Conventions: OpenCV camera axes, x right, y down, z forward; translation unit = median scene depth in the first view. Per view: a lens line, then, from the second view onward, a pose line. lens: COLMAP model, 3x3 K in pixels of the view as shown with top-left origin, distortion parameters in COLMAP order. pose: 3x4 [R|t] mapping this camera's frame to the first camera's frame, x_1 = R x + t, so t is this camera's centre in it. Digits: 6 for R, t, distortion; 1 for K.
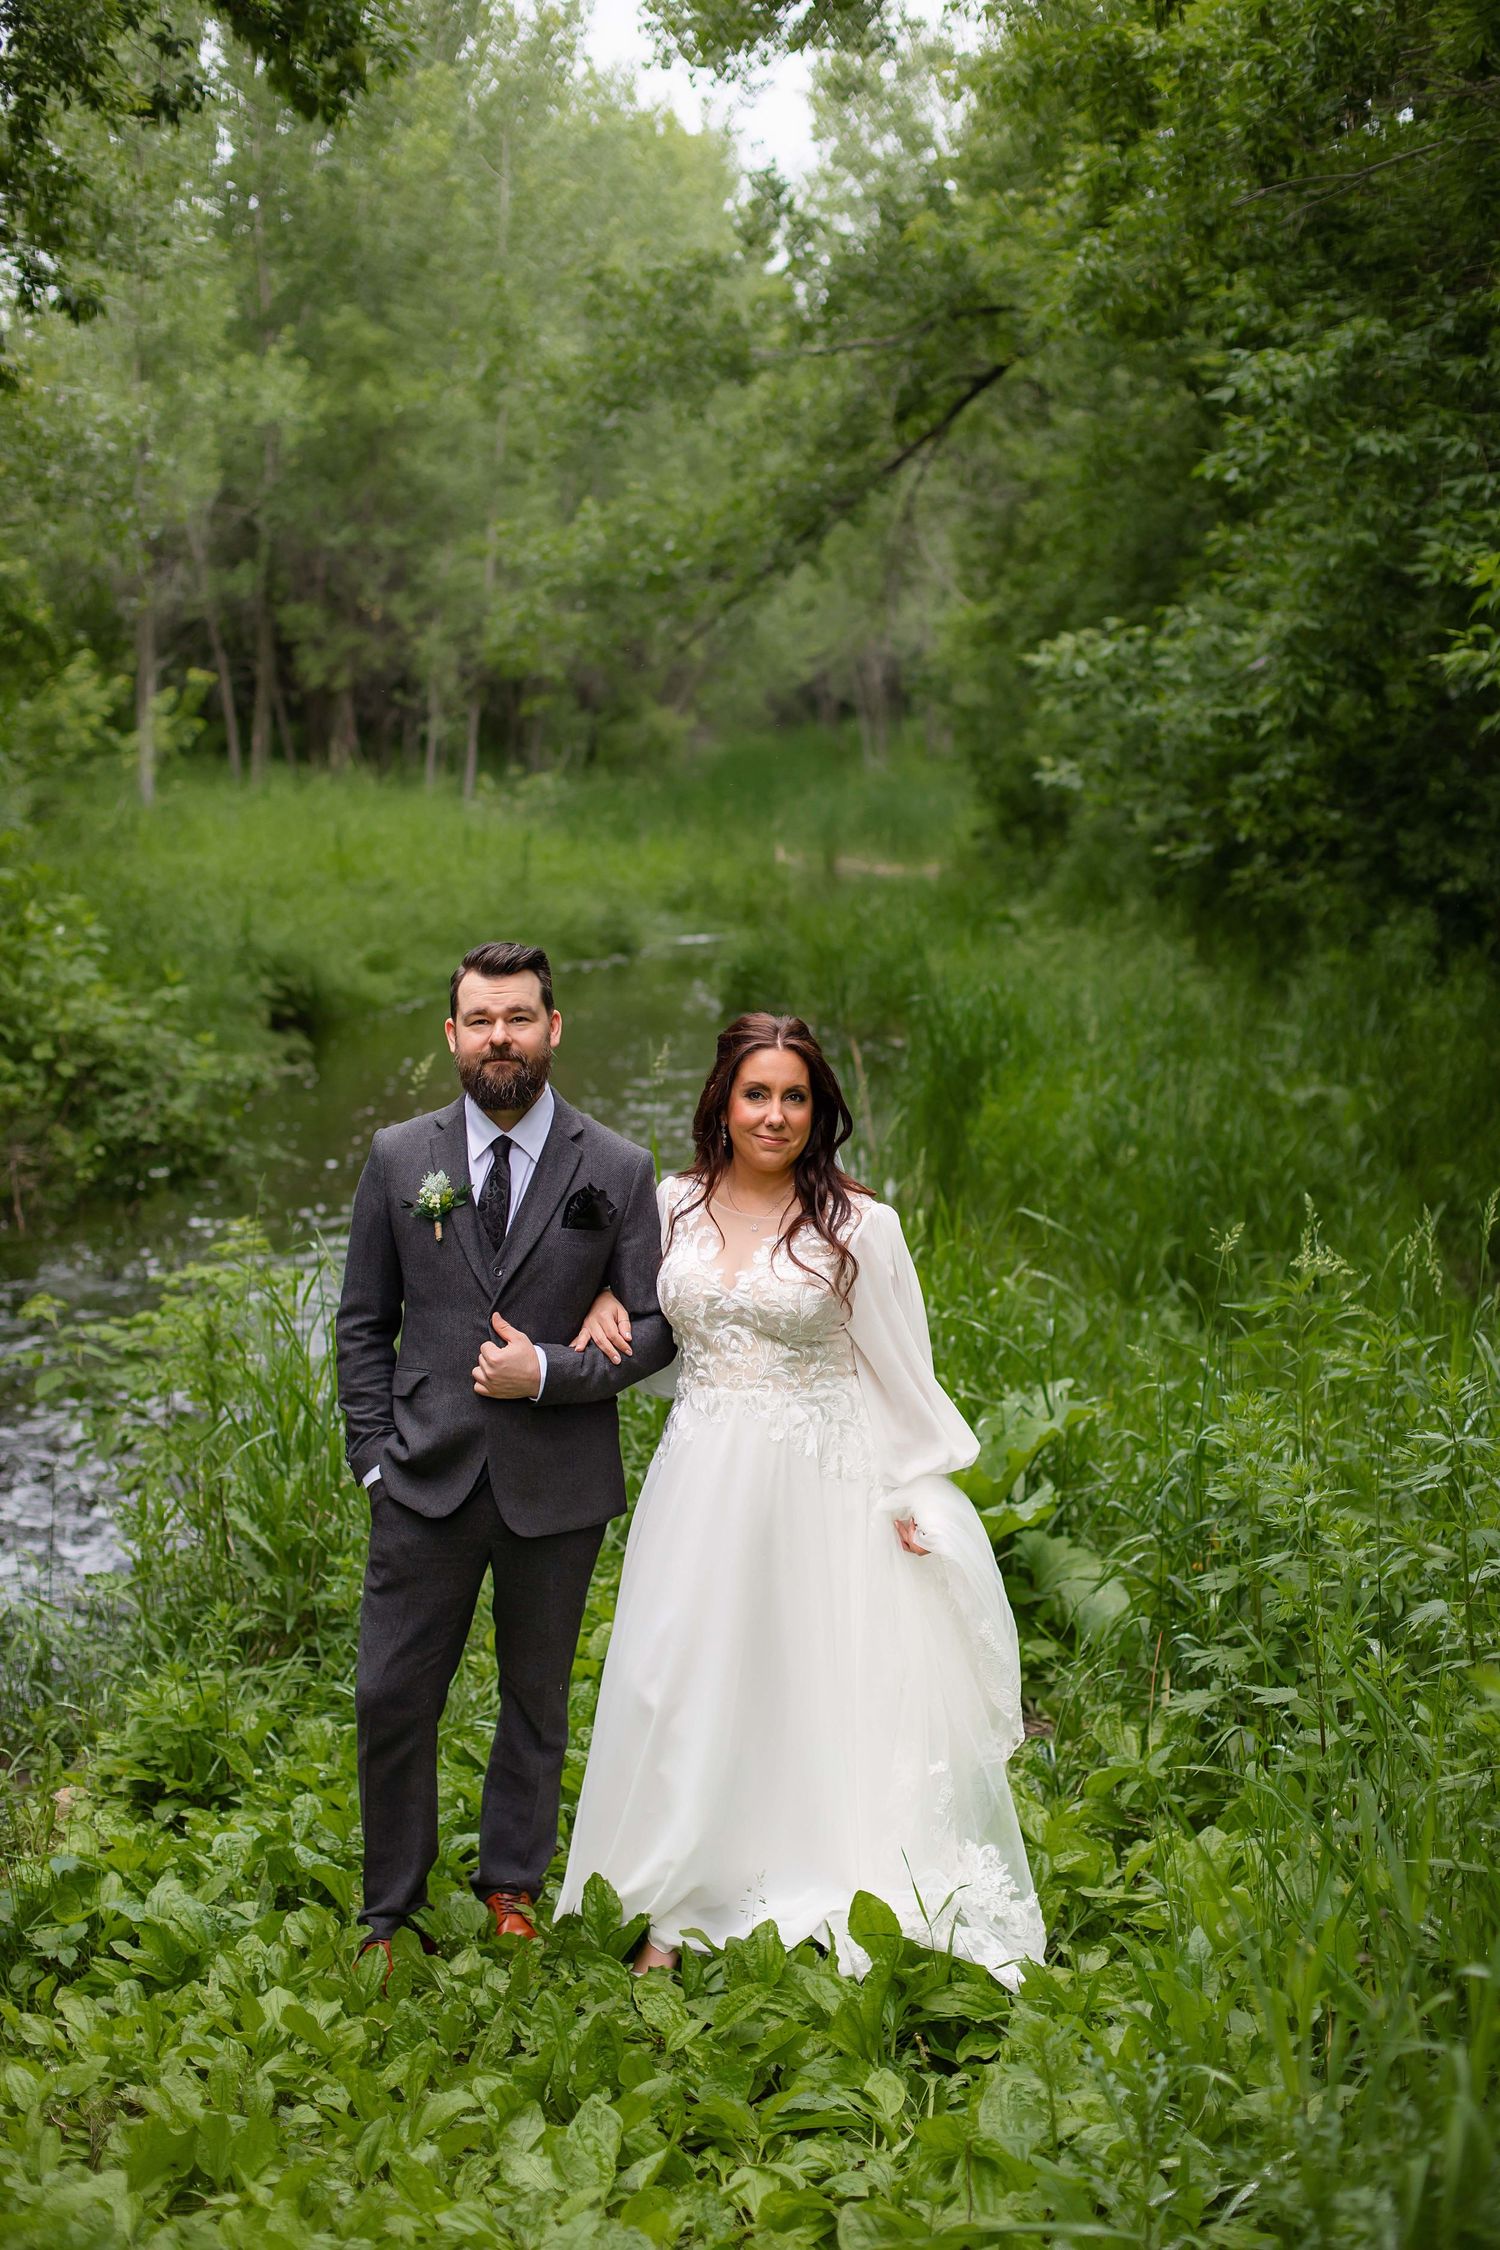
lens RADIAL K [[3315.8, 0, 746.6], [0, 3315.8, 1125.6], [0, 0, 1]] dist [-0.130055, 0.074893]
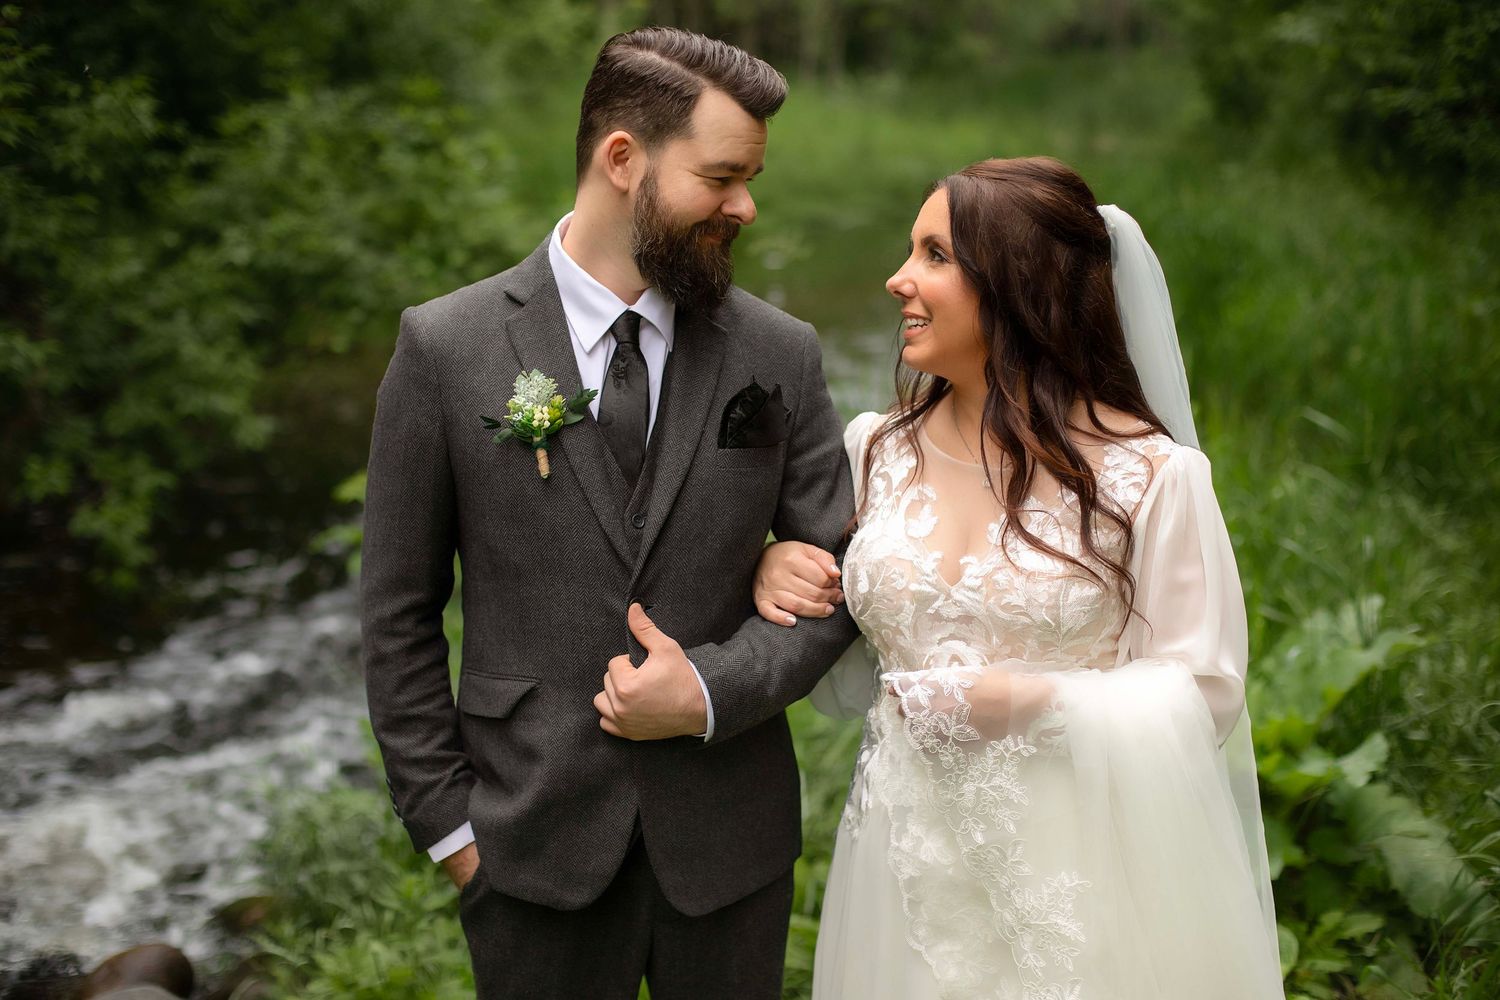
lens RADIAL K [[2171.1, 0, 761.1], [0, 2171.1, 526.9], [0, 0, 1]] dist [-0.128300, 0.061821]
pose [[0.992722, 0.022513, -0.118309, -0.001669], [-0.011572, 0.995658, 0.092365, 0.000997], [0.119875, -0.090324, 0.988672, 0.151434]]
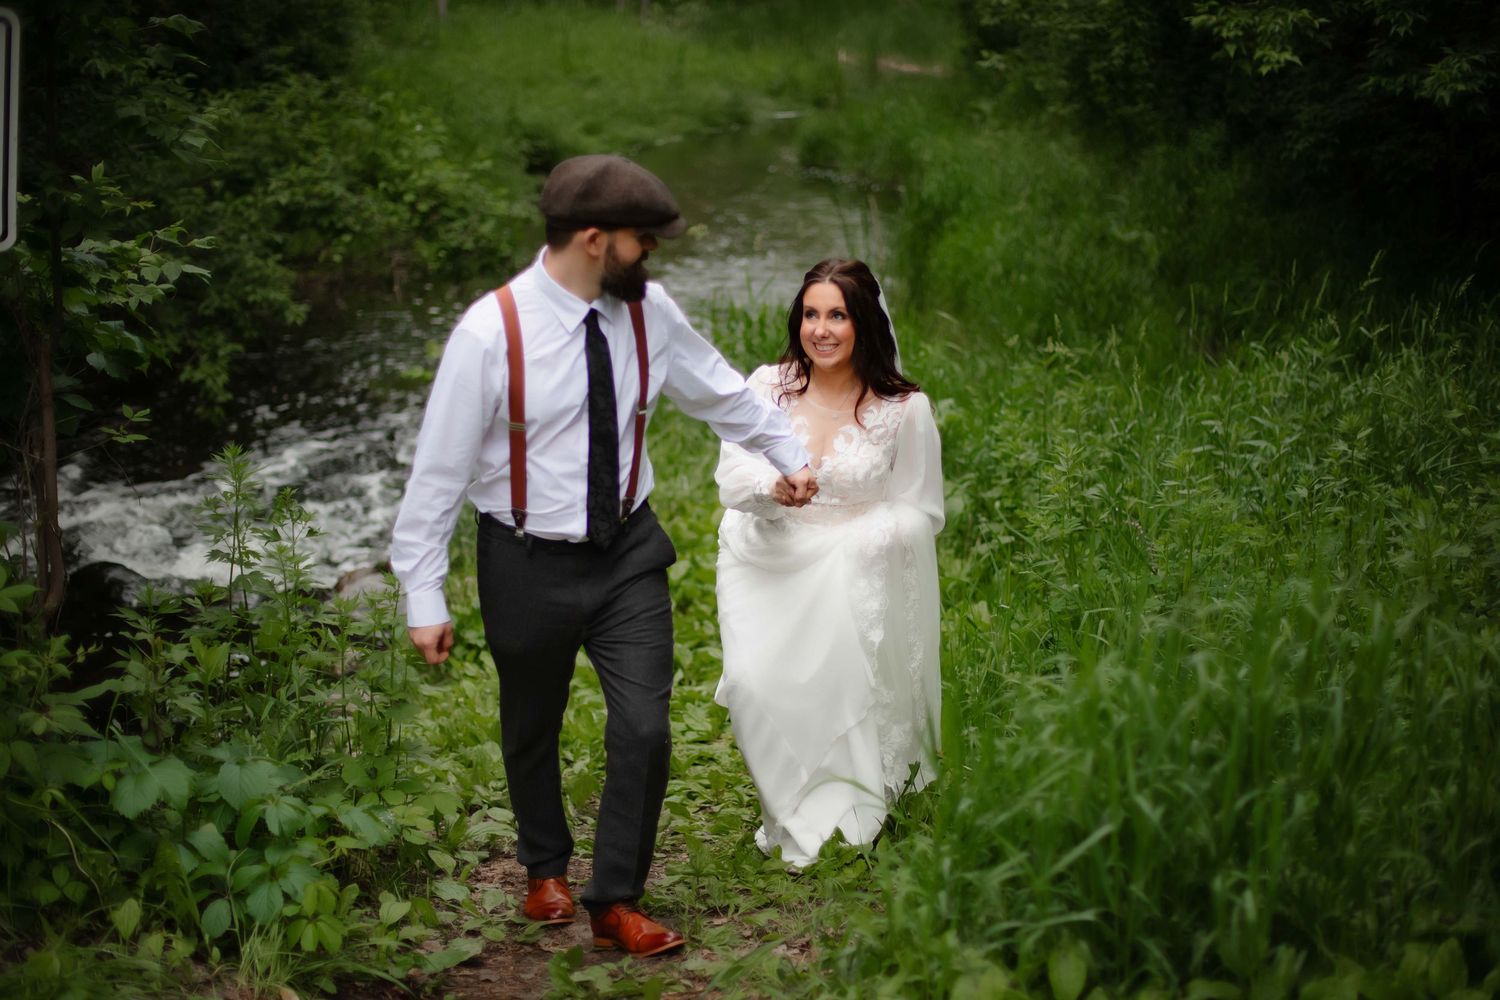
lens RADIAL K [[2210.5, 0, 746.4], [0, 2210.5, 410.4], [0, 0, 1]] dist [-0.130055, 0.074893]
pose [[0.999124, 0.027596, -0.031461, 0.005989], [-0.024734, 0.995815, 0.087985, -0.013129], [0.033757, -0.087130, 0.995625, -0.139824]]
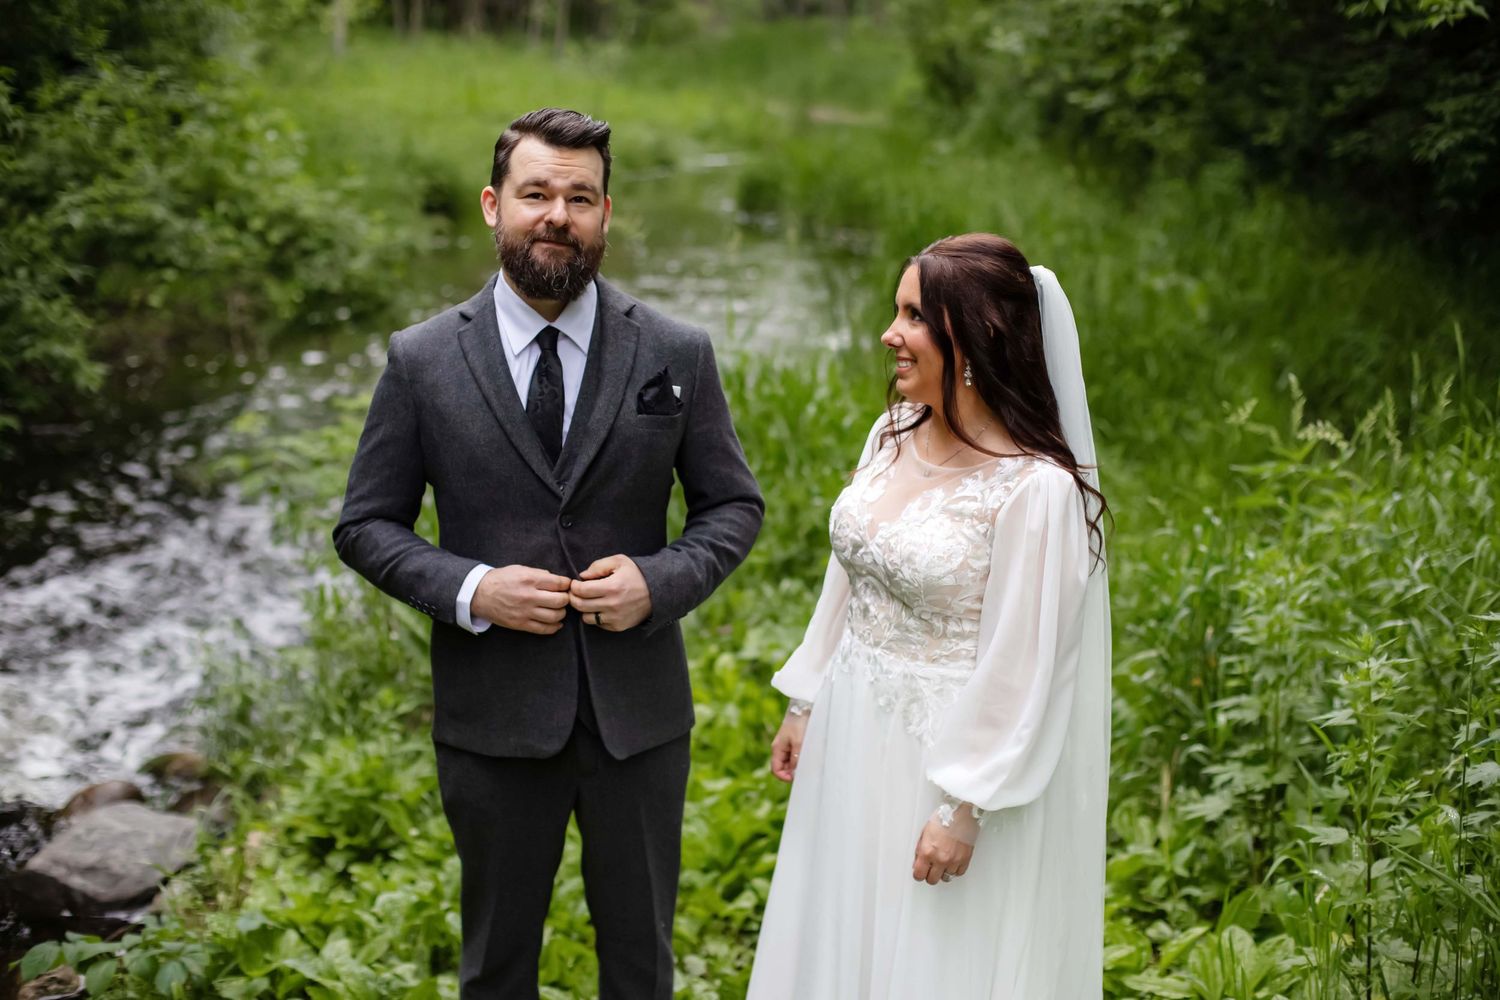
lens RADIAL K [[2171.1, 0, 761.1], [0, 2171.1, 526.9], [0, 0, 1]] dist [-0.128300, 0.061821]
pose [[0.999422, 0.029465, 0.016981, -0.012151], [-0.031148, 0.993519, 0.109314, -0.001432], [-0.013650, -0.109780, 0.993862, 0.071409]]
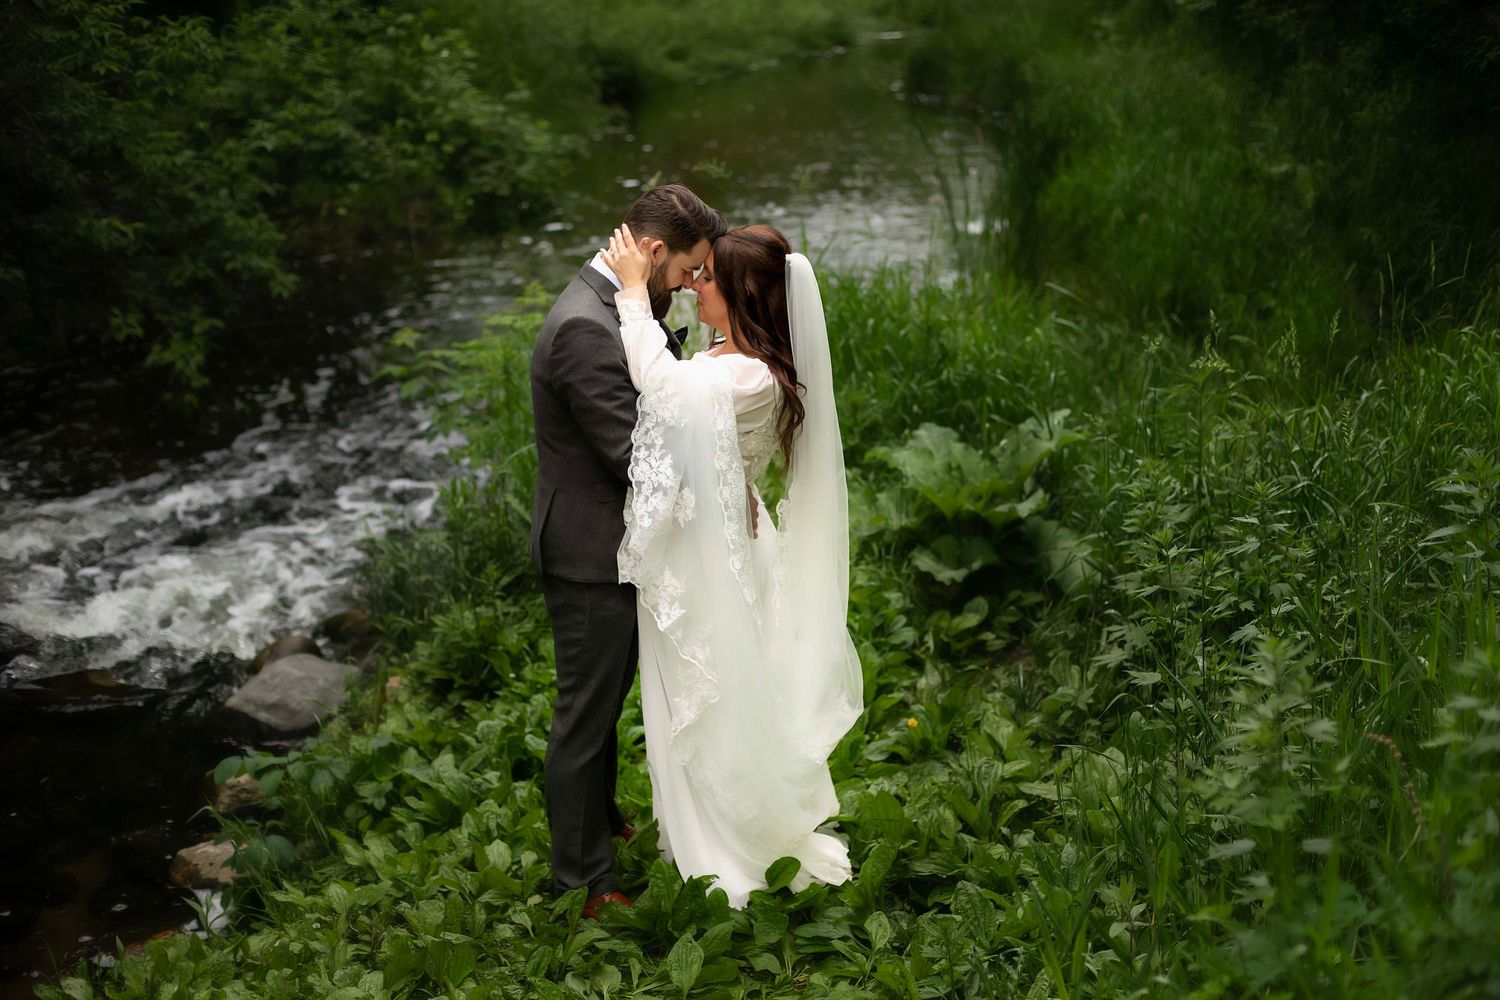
lens RADIAL K [[2176.4, 0, 753.3], [0, 2176.4, 504.0], [0, 0, 1]] dist [-0.123065, 0.012627]
pose [[0.996271, 0.023613, -0.082984, 0.015263], [-0.009489, 0.985973, 0.166633, -0.017695], [0.085755, -0.165224, 0.982521, 0.003947]]
